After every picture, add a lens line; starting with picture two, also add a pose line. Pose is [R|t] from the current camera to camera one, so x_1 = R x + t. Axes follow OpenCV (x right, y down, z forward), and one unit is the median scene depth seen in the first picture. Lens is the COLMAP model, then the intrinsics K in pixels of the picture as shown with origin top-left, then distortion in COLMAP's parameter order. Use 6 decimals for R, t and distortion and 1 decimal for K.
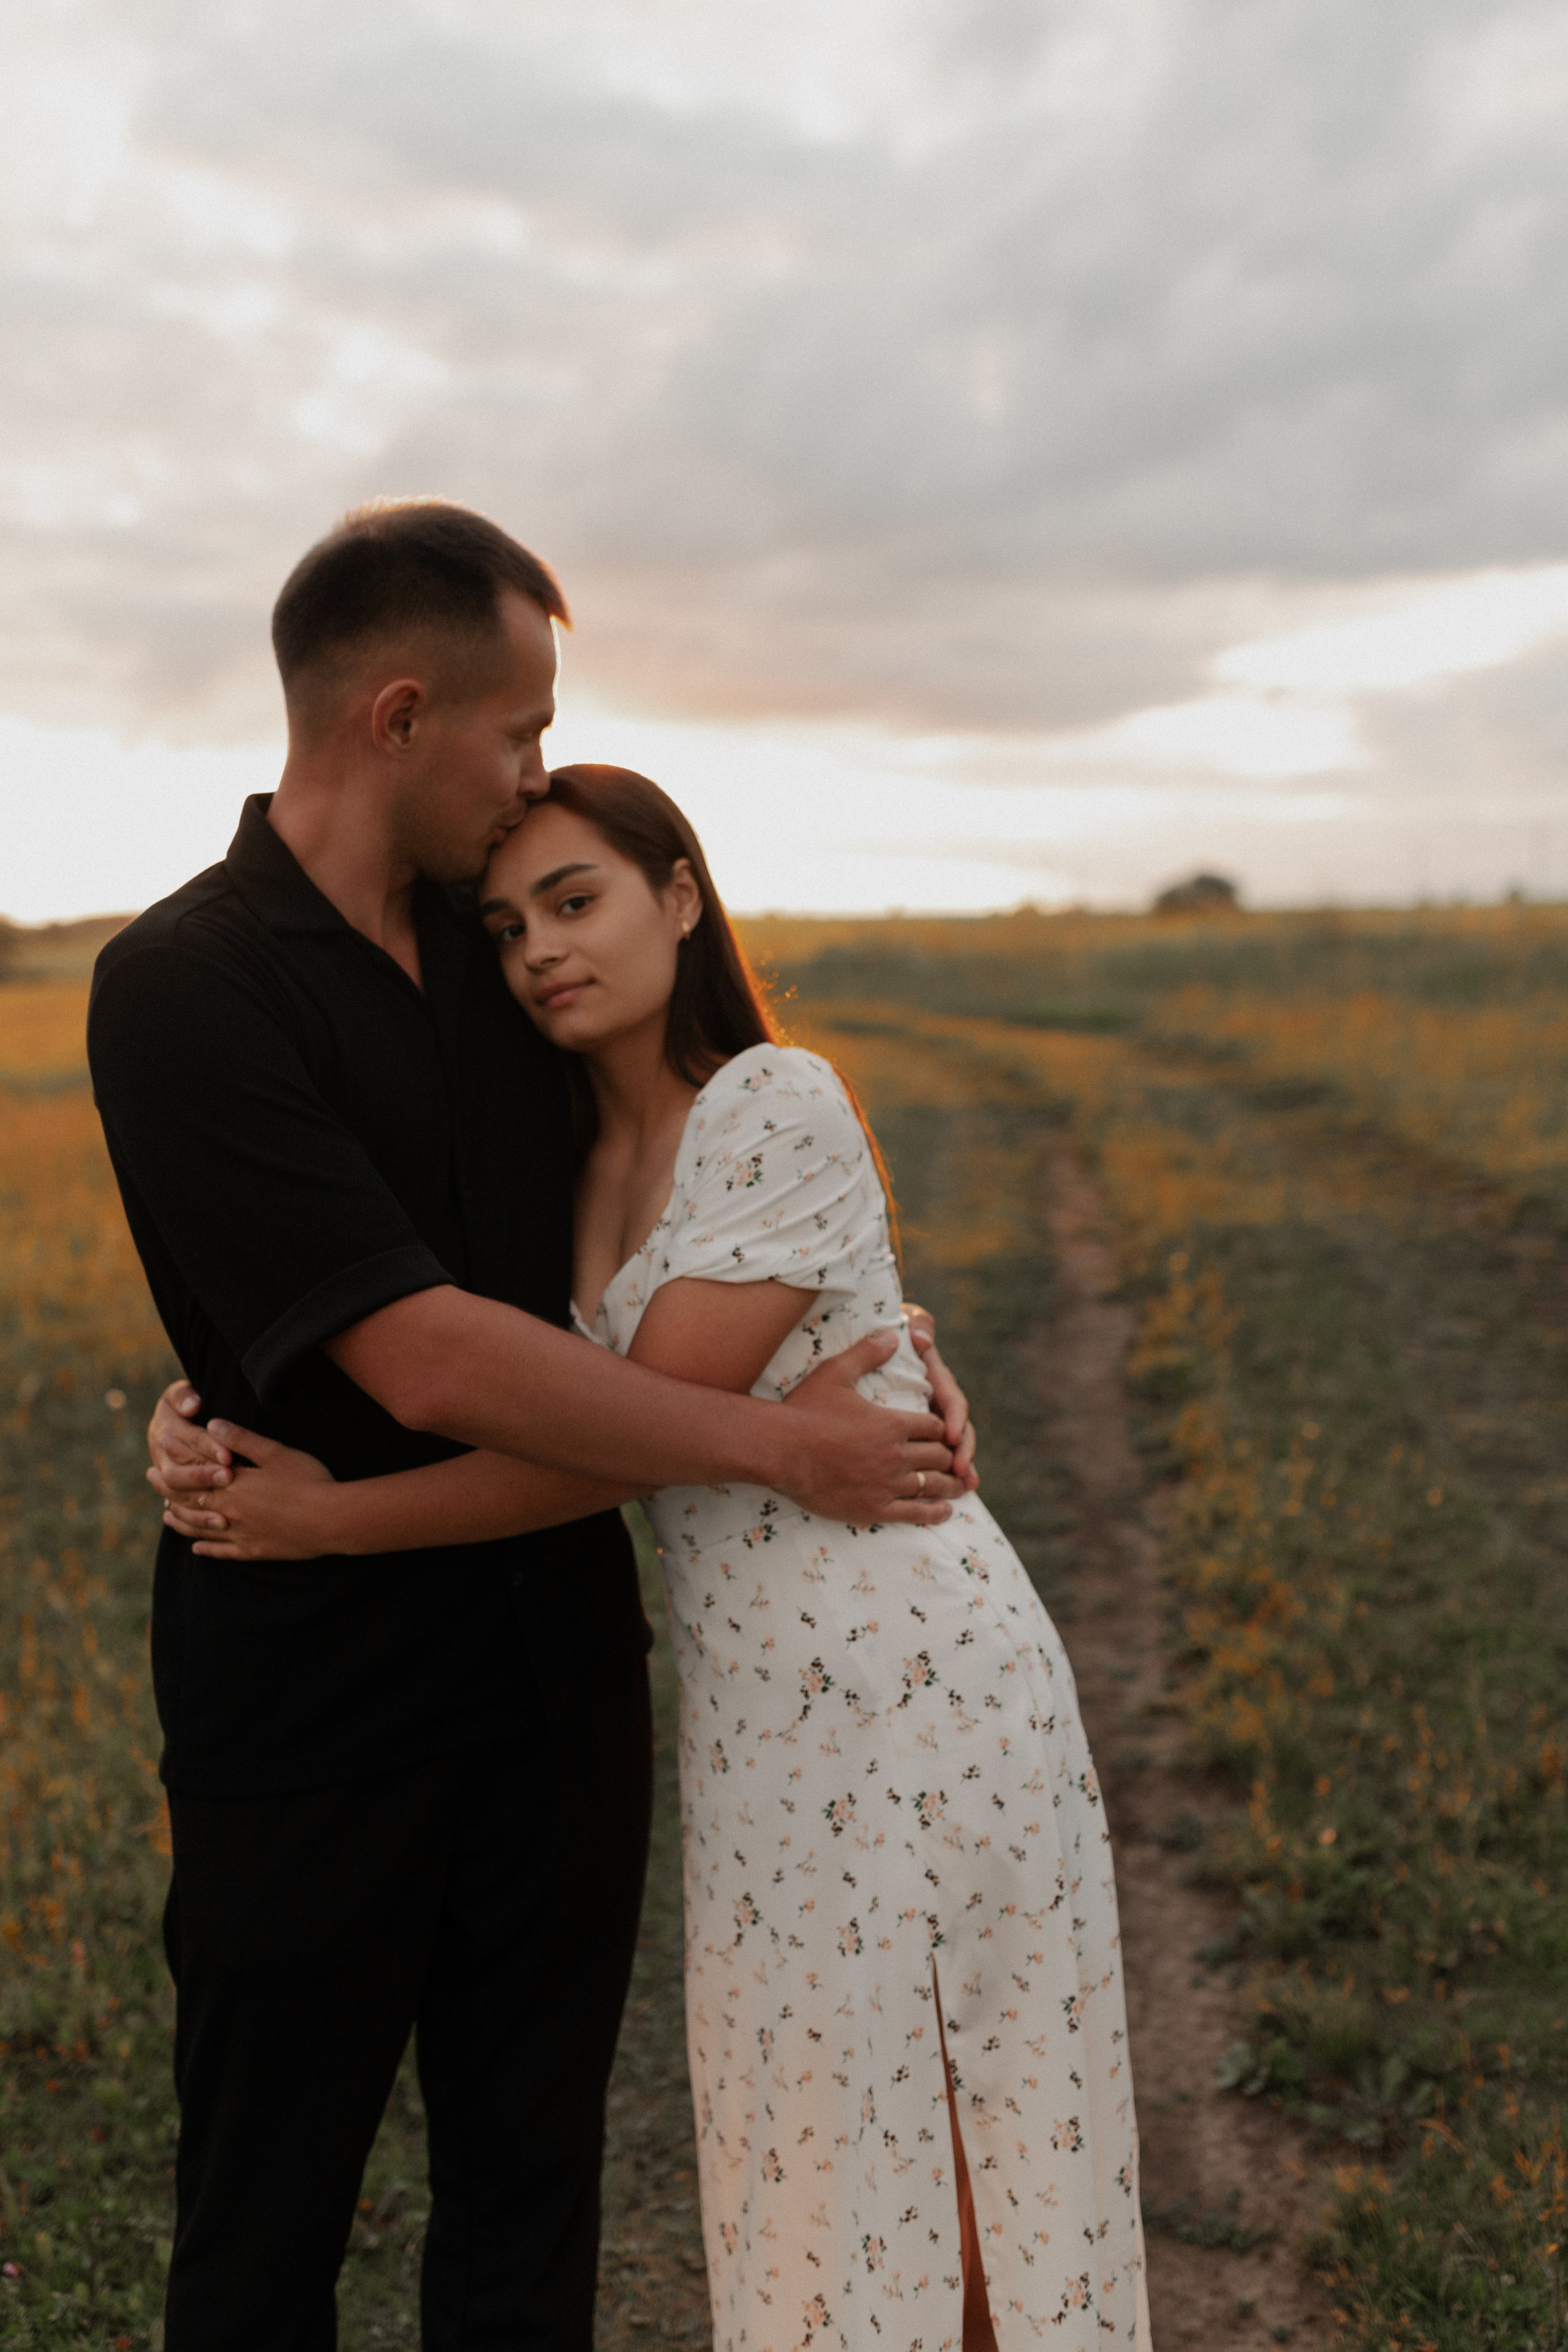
lens RADIAL K [[2306.7, 0, 763.9], [0, 2306.7, 1173.1], [0, 0, 1]] dist [0.002135, 0.009810]
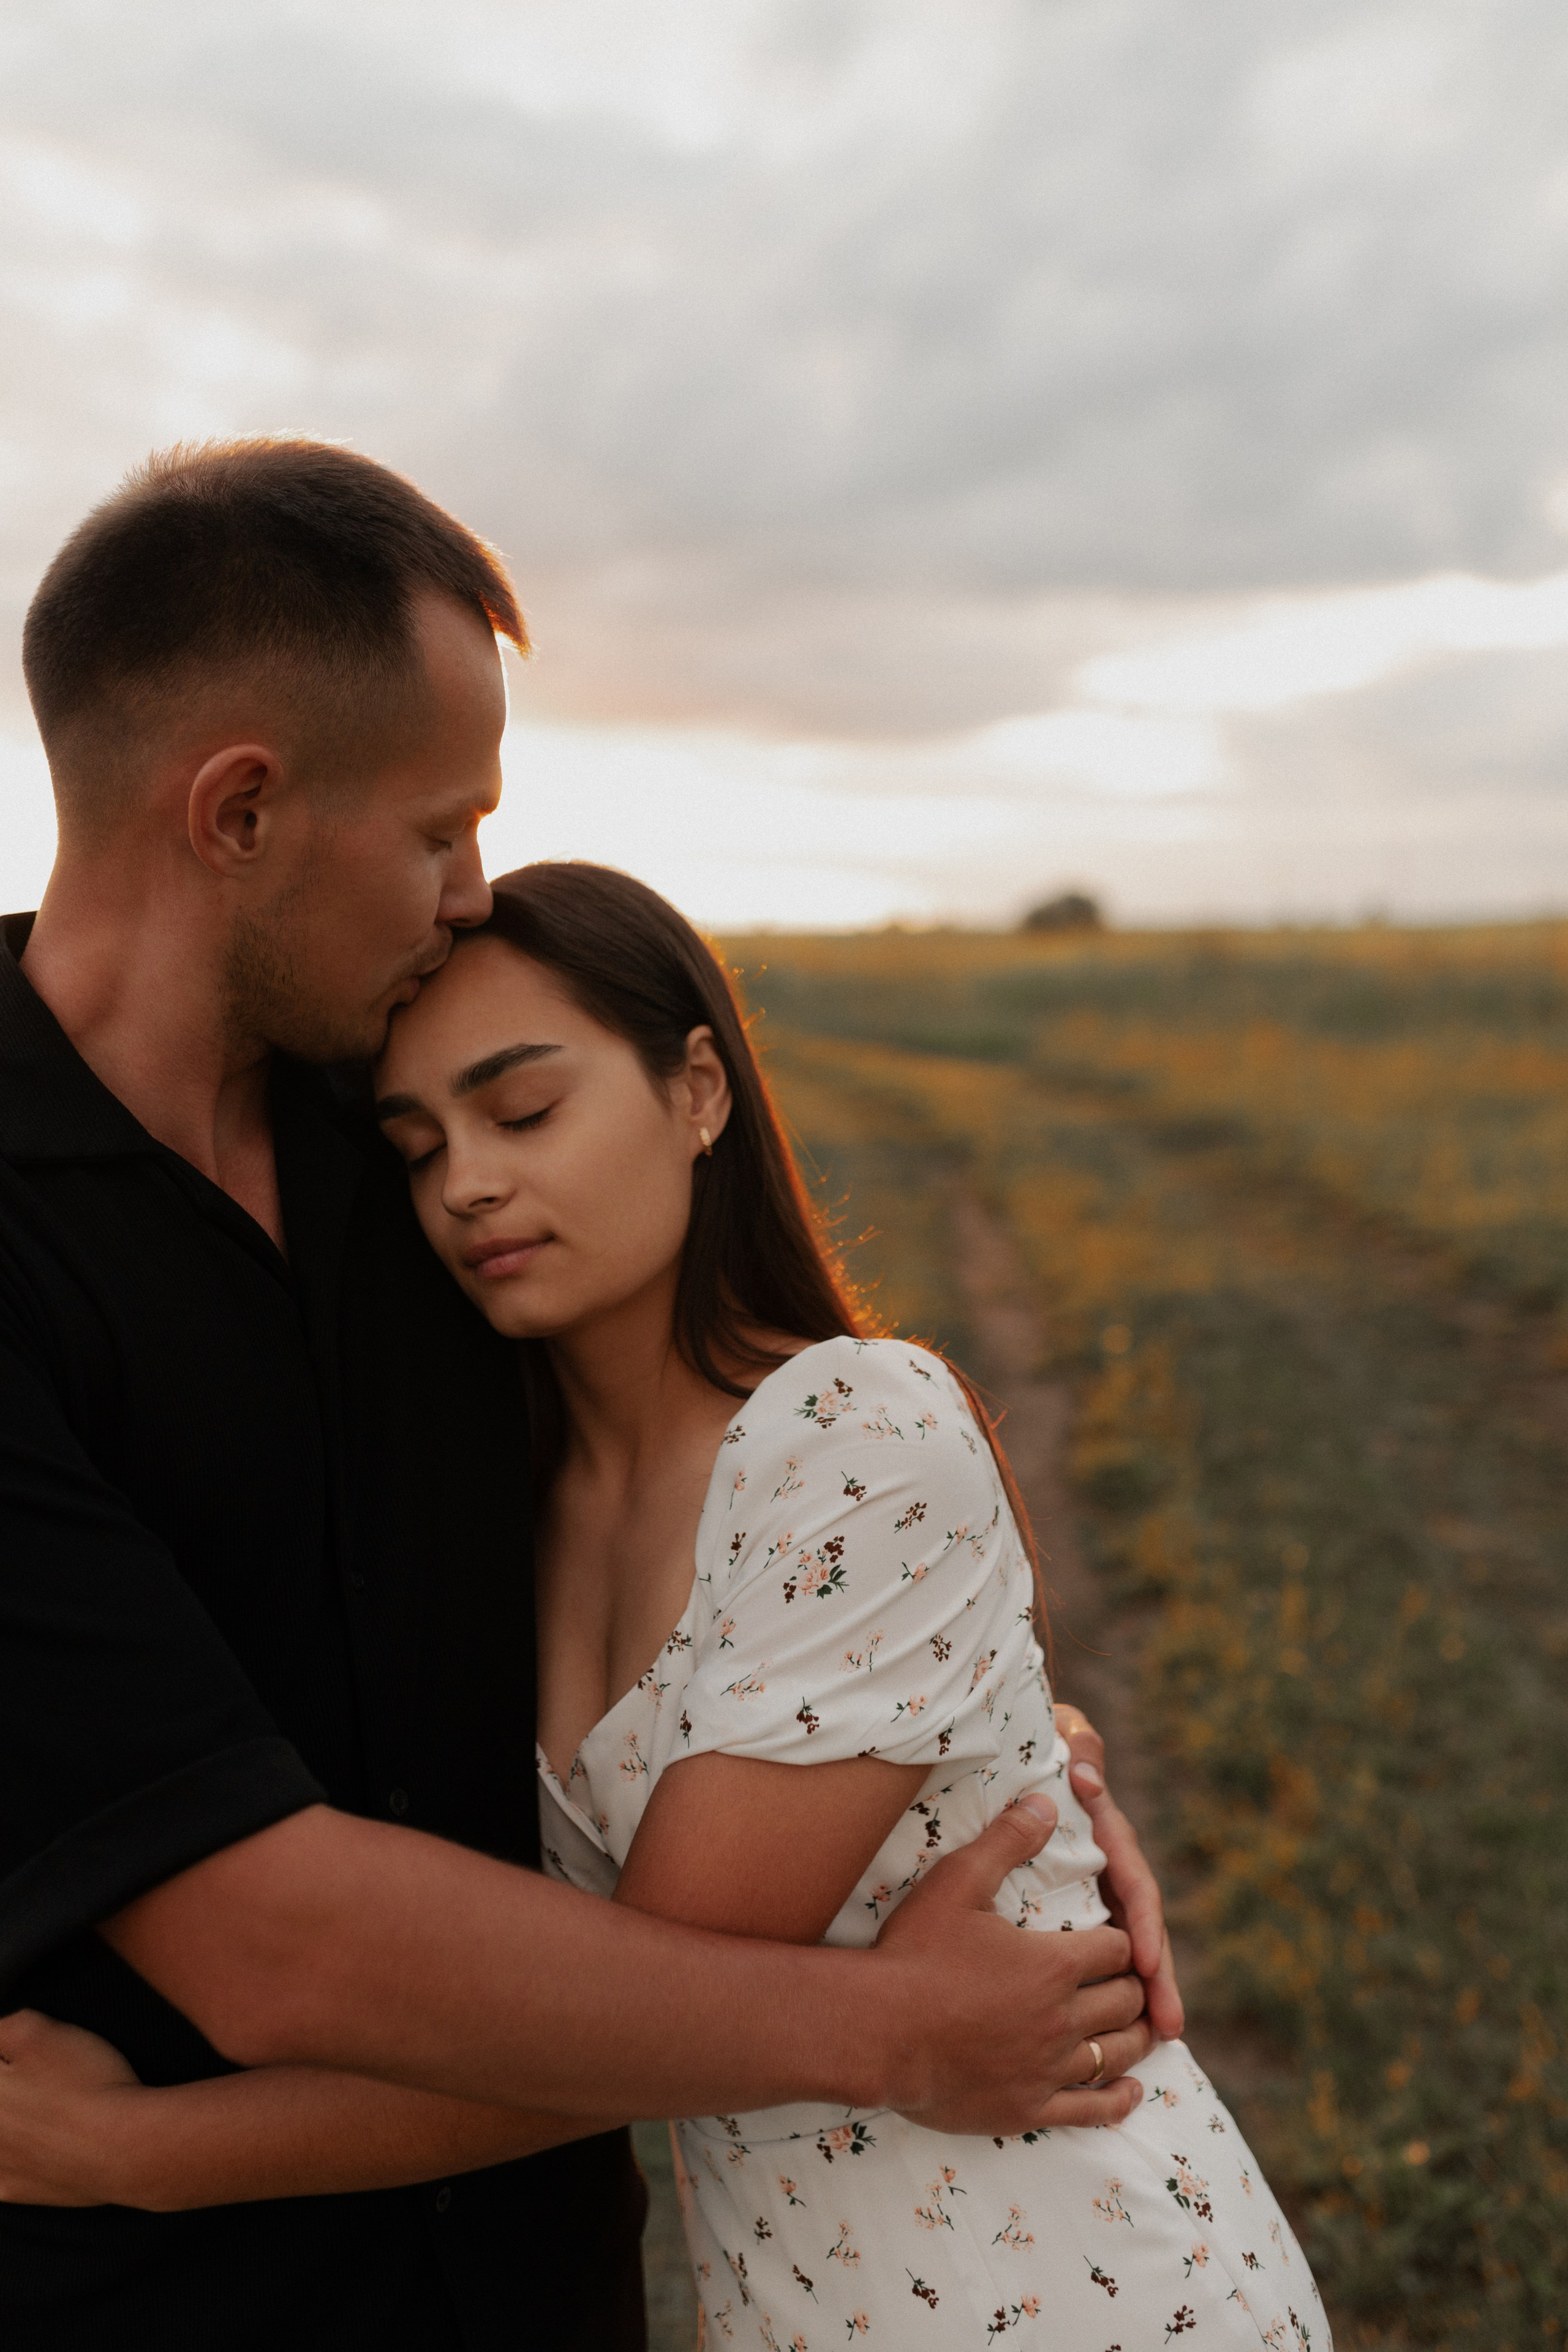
lens RADIAL K [[2274.2, 0, 775.8], [0, 2274.2, 1202.1], [0, 0, 1]] dist [-0.001761, 0.120814]
pose [[0.997836, -0.002145, 0.065724, -0.055931], [0.001417, 0.999937, 0.011118, -0.095864], [-0.065744, -0.011000, 0.997776, 0.383545]]
